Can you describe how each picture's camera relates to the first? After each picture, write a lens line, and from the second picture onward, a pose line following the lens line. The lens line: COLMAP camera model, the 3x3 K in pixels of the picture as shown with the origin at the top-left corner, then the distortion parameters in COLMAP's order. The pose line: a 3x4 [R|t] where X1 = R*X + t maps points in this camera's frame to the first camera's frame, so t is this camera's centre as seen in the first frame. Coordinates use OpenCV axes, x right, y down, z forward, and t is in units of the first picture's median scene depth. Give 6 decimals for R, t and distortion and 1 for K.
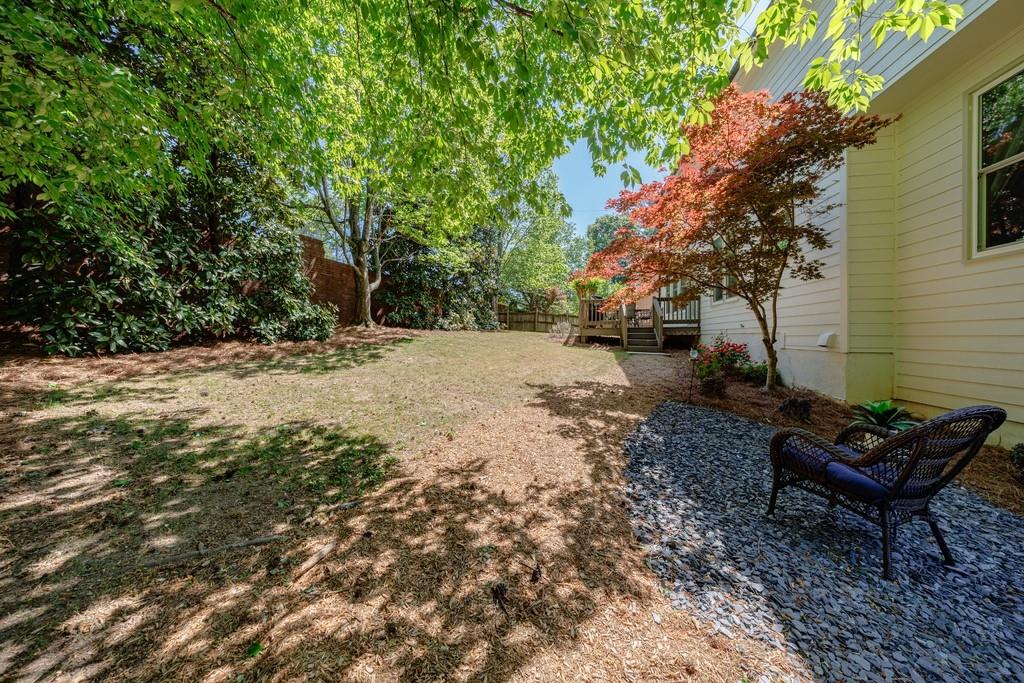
lens RADIAL K [[350.4, 0, 511.1], [0, 350.4, 336.4], [0, 0, 1]] dist [0.000653, -0.000324]
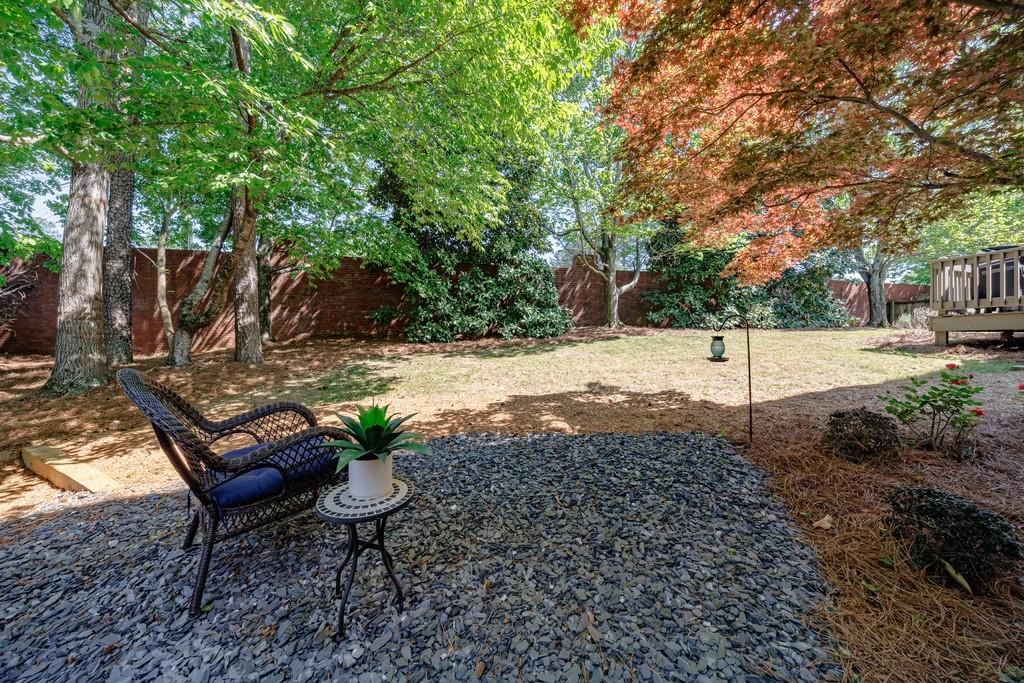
lens RADIAL K [[350.4, 0, 505.9], [0, 350.4, 338.3], [0, 0, 1]] dist [0.000653, -0.000324]
pose [[0.471364, -0.003971, -0.881930, 0.377660], [-0.007529, 0.999935, -0.008527, 0.017766], [0.881907, 0.010659, 0.471303, 0.215392]]
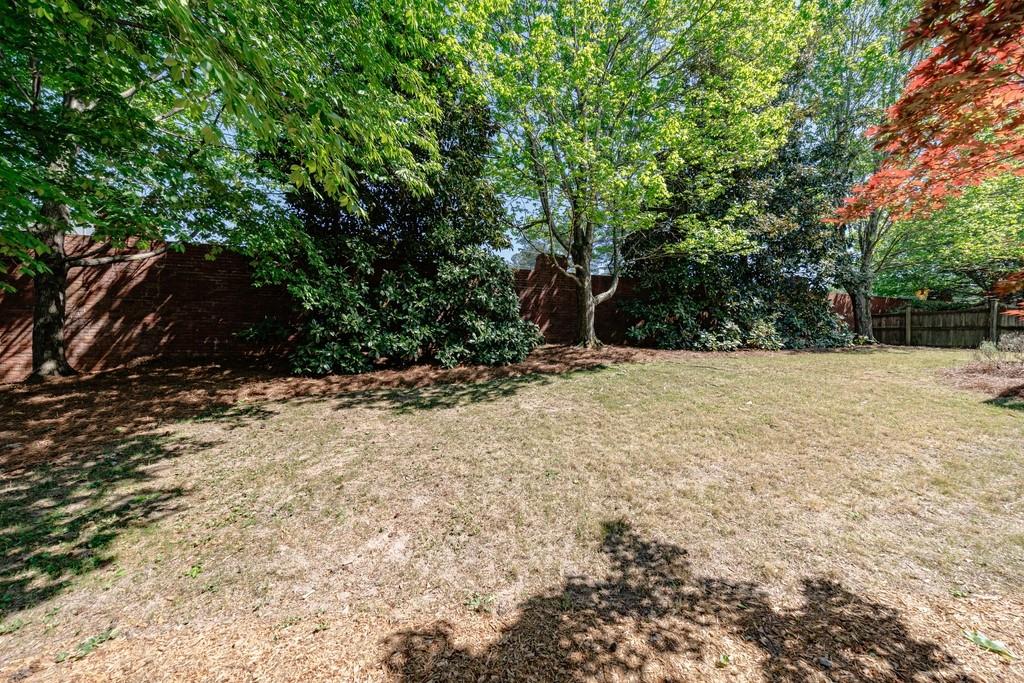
lens RADIAL K [[350.4, 0, 511.4], [0, 350.4, 336.8], [0, 0, 1]] dist [0.000653, -0.000324]
pose [[0.587276, -0.014963, -0.809248, 0.154838], [-0.005714, 0.999728, -0.022632, -0.031507], [0.809366, 0.017915, 0.587031, 0.368423]]
